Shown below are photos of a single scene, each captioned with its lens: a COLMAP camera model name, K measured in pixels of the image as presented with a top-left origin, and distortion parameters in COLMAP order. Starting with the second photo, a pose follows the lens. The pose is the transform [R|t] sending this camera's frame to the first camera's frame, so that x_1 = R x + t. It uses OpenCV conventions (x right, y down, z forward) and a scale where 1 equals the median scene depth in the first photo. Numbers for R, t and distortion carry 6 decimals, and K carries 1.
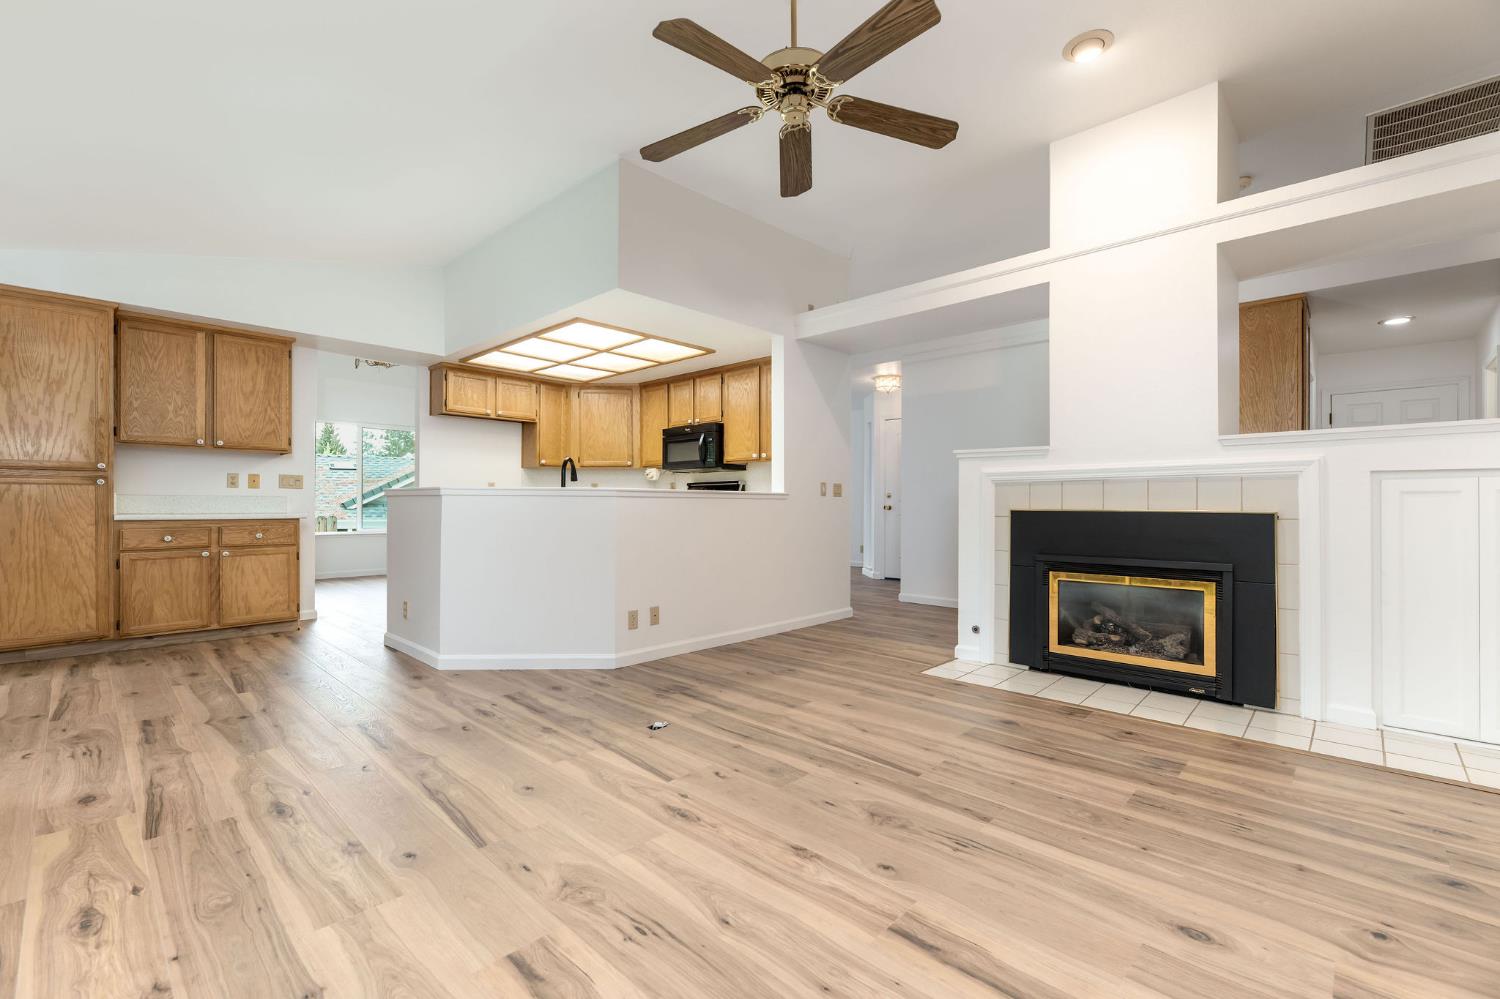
lens RADIAL K [[626.1, 0, 750.0], [0, 626.1, 499.5], [0, 0, 1]] dist [0.000266, 0.000942]
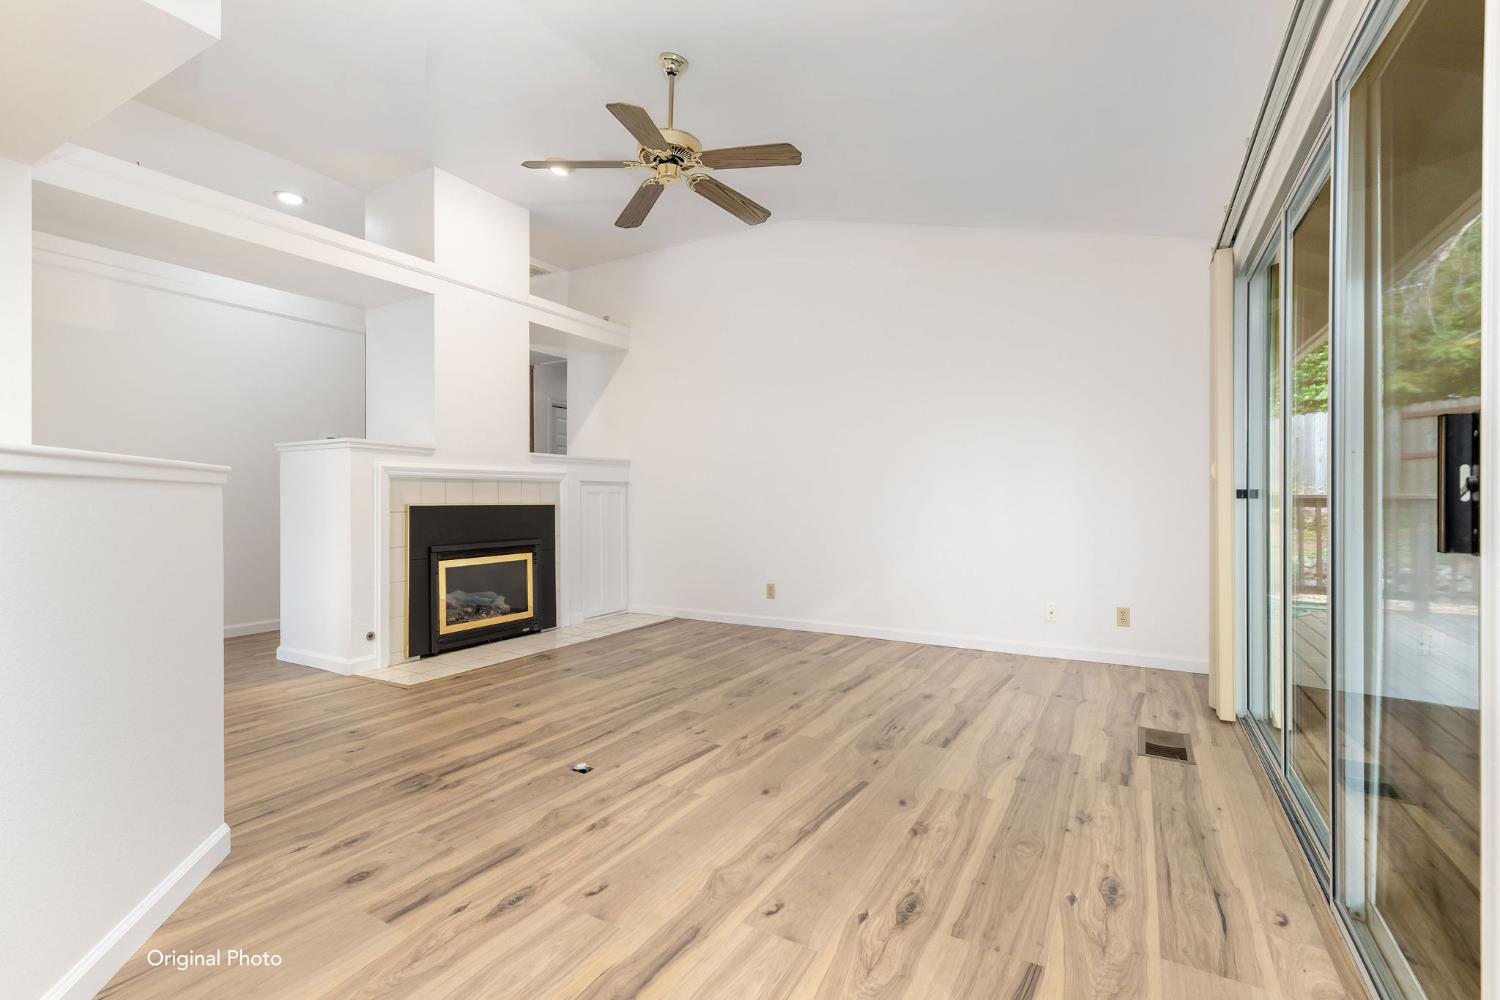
lens RADIAL K [[712.6, 0, 750.0], [0, 712.6, 500.0], [0, 0, 1]] dist [-0.003546, -0.000641]
pose [[-0.248227, -0.001660, 0.968700, -1.182331], [-0.007598, 0.999971, -0.000233, 0.006405], [-0.968672, -0.007418, -0.248233, 1.084434]]
